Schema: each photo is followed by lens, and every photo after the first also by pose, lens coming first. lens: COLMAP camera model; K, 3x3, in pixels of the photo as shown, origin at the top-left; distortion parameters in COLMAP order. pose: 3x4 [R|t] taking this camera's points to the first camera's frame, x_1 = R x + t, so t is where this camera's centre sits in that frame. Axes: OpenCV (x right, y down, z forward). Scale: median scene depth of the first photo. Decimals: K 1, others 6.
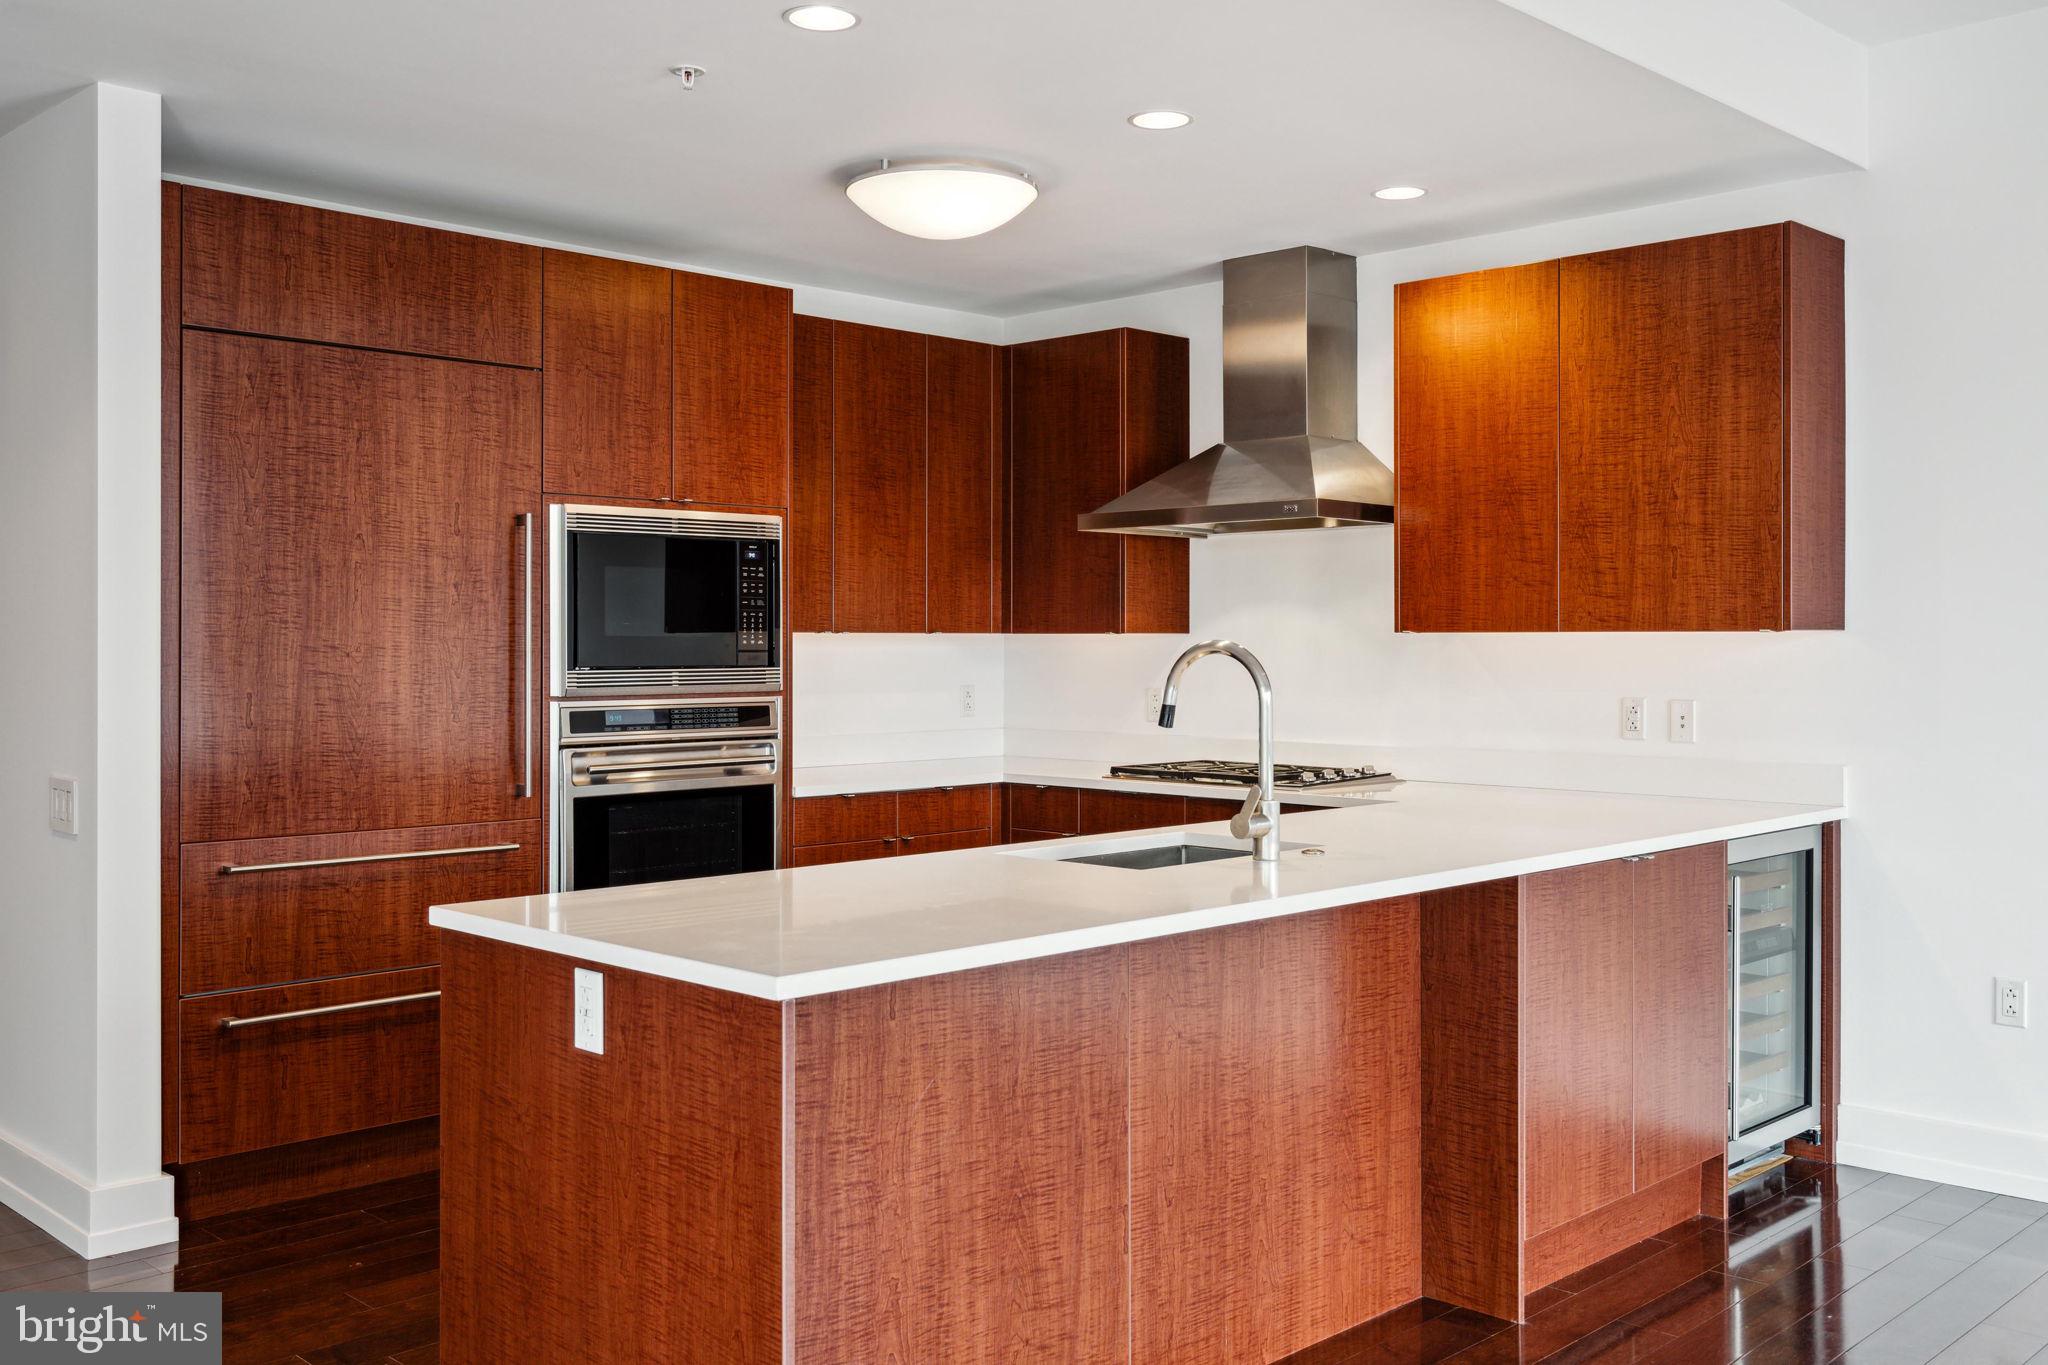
lens RADIAL K [[1904.0, 0, 1027.7], [0, 1904.0, 673.9], [0, 0, 1]] dist [0.007833, 0.000000]
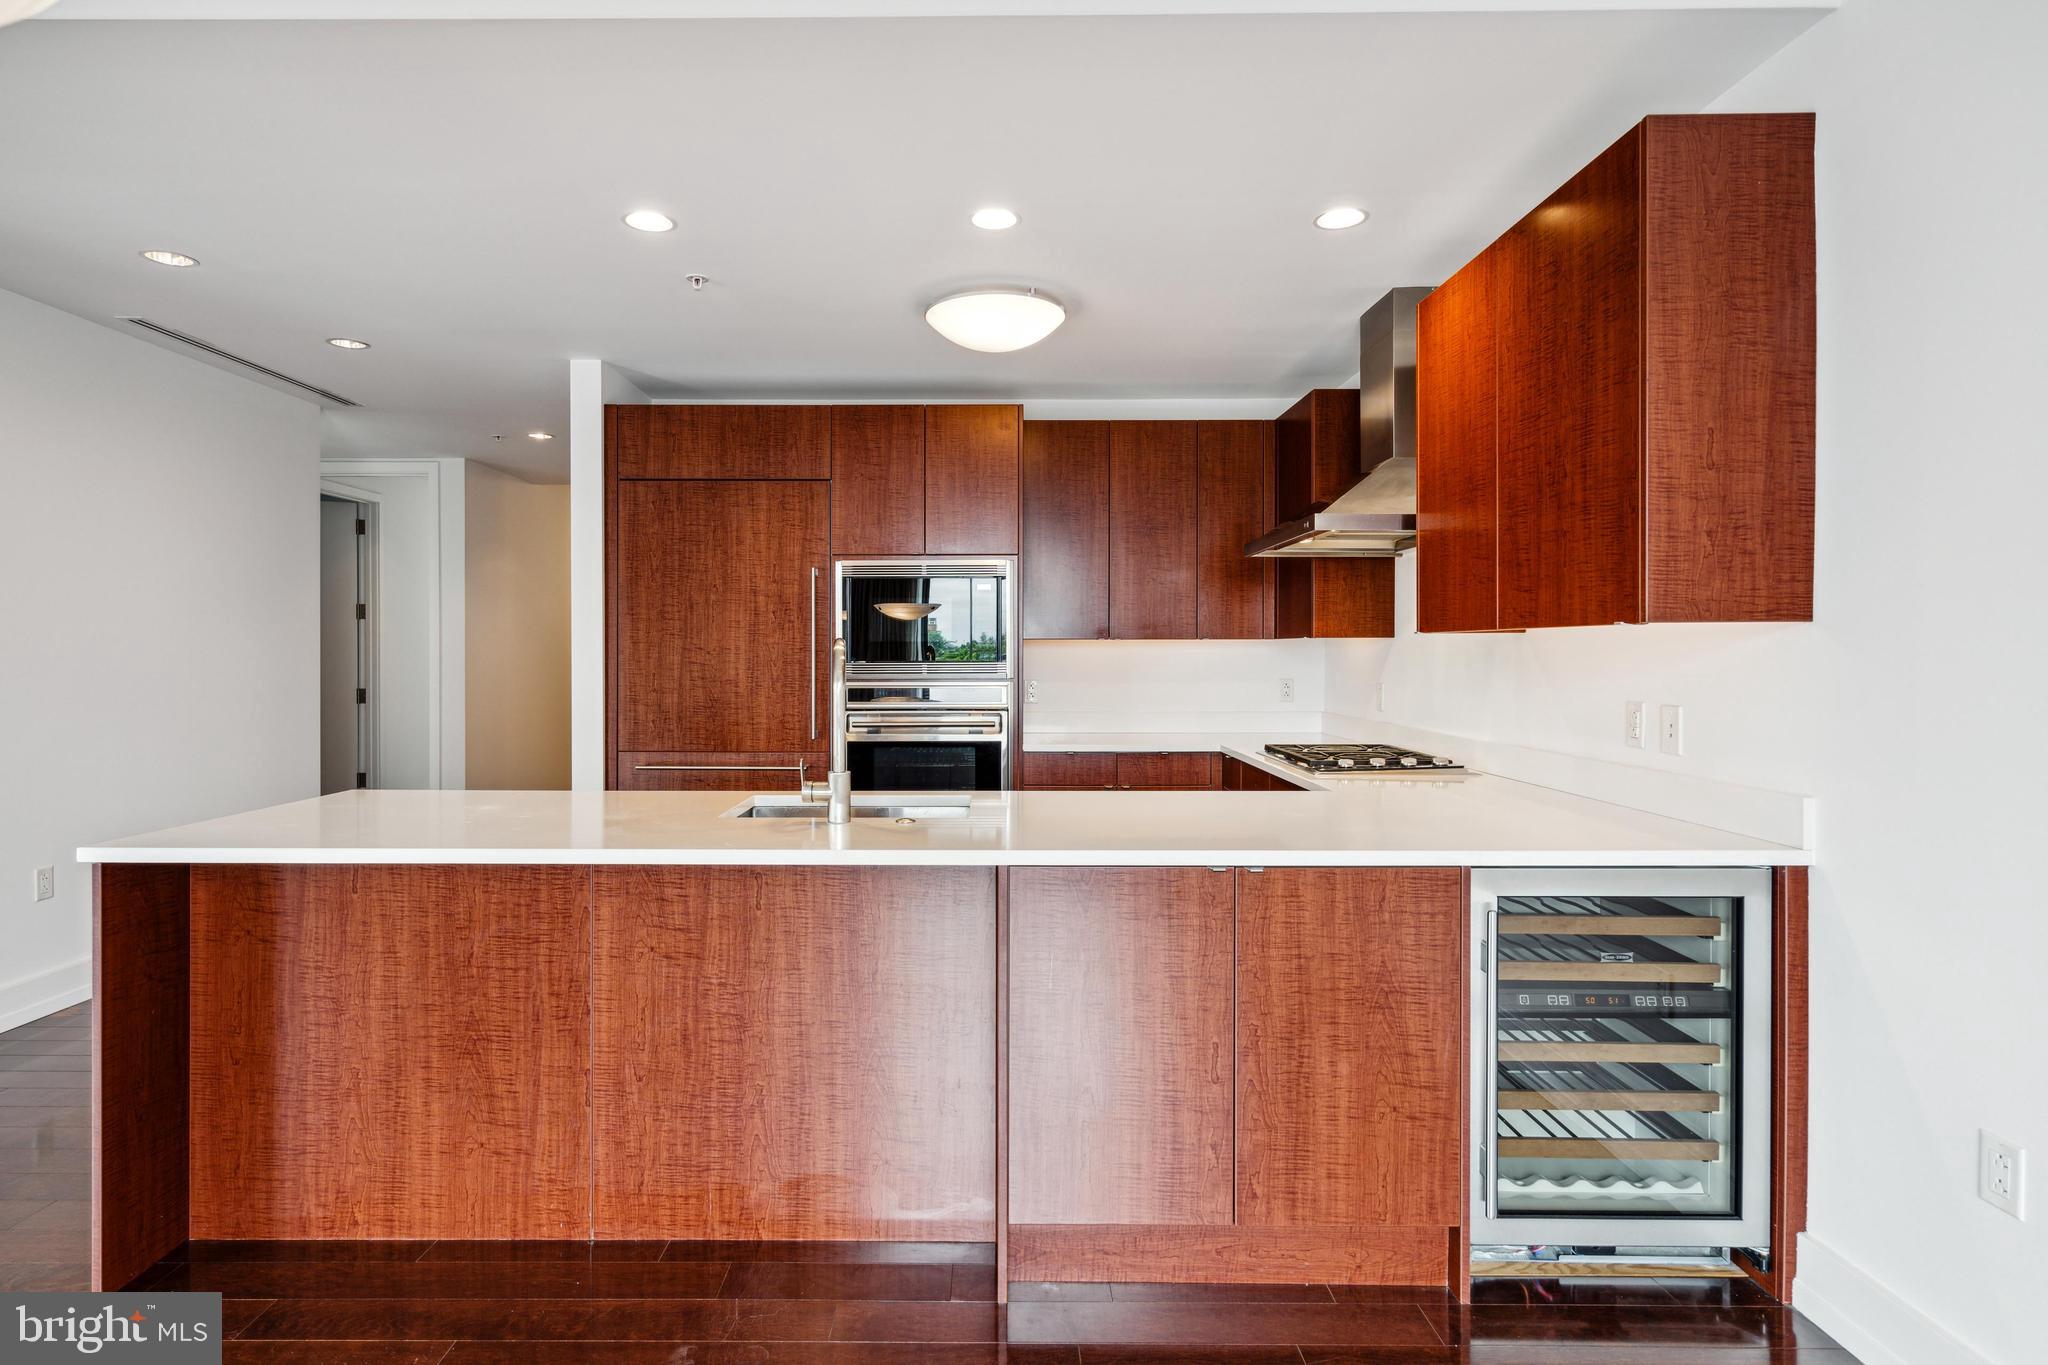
lens RADIAL K [[1081.9, 0, 1022.3], [0, 1081.9, 674.2], [0, 0, 1]] dist [0.000485, 0.002804]
pose [[0.689314, 0.013625, -0.724334, 0.576711], [-0.012062, 0.999900, 0.007331, -0.000889], [0.724362, 0.003684, 0.689410, 0.512486]]
